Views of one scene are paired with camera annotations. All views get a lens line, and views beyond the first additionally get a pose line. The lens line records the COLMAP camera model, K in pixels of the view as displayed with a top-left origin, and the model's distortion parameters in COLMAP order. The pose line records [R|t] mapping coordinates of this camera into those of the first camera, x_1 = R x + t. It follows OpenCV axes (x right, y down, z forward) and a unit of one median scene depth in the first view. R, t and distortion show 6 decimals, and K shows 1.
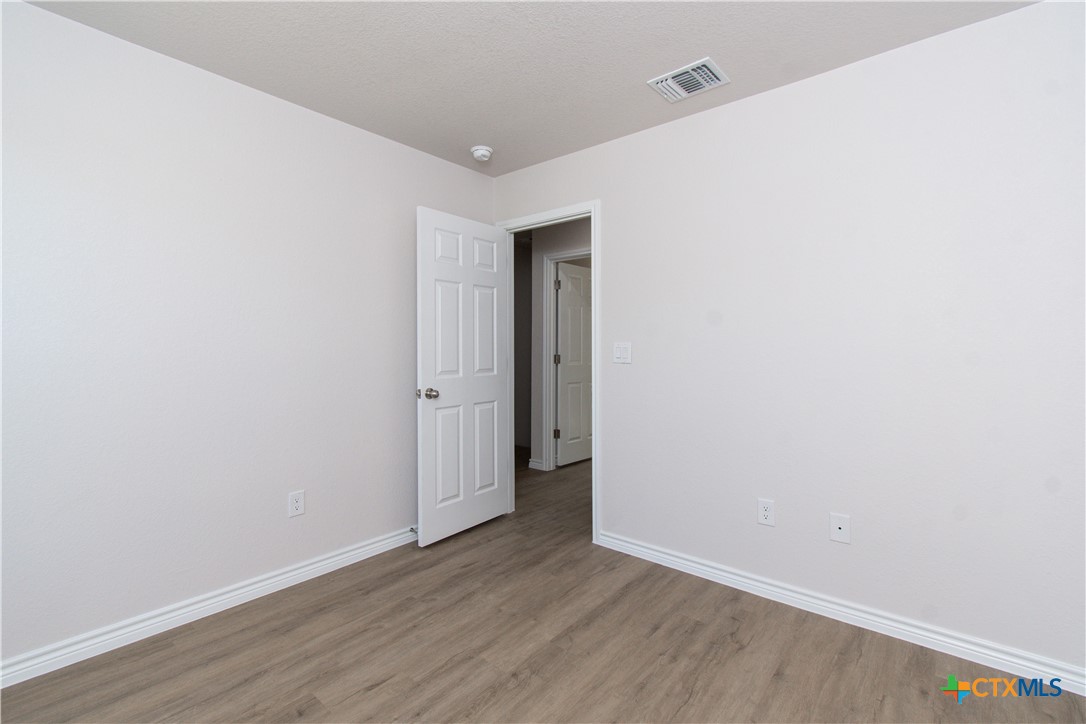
lens RADIAL K [[485.2, 0, 542.1], [0, 485.2, 346.7], [0, 0, 1]] dist [0.001291, -0.000703]
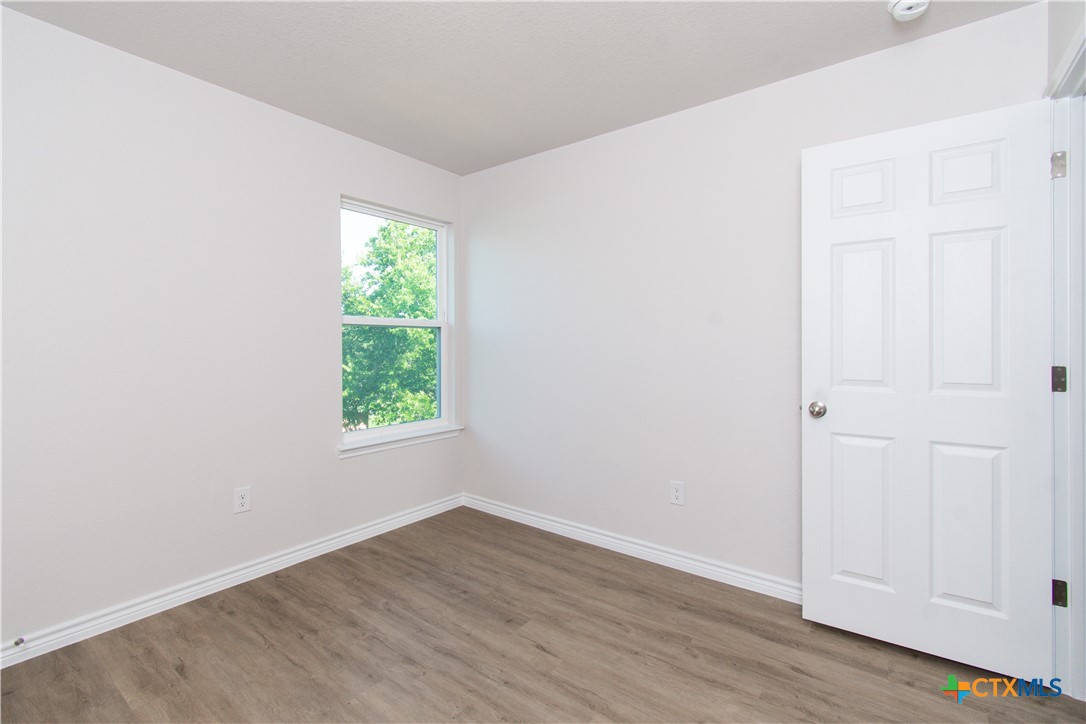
lens RADIAL K [[485.2, 0, 542.1], [0, 485.2, 346.7], [0, 0, 1]] dist [0.001291, -0.000703]
pose [[0.043454, 0.004775, -0.999044, 0.596083], [0.005350, 0.999973, 0.005012, -0.002138], [0.999041, -0.005563, 0.043427, 0.740944]]
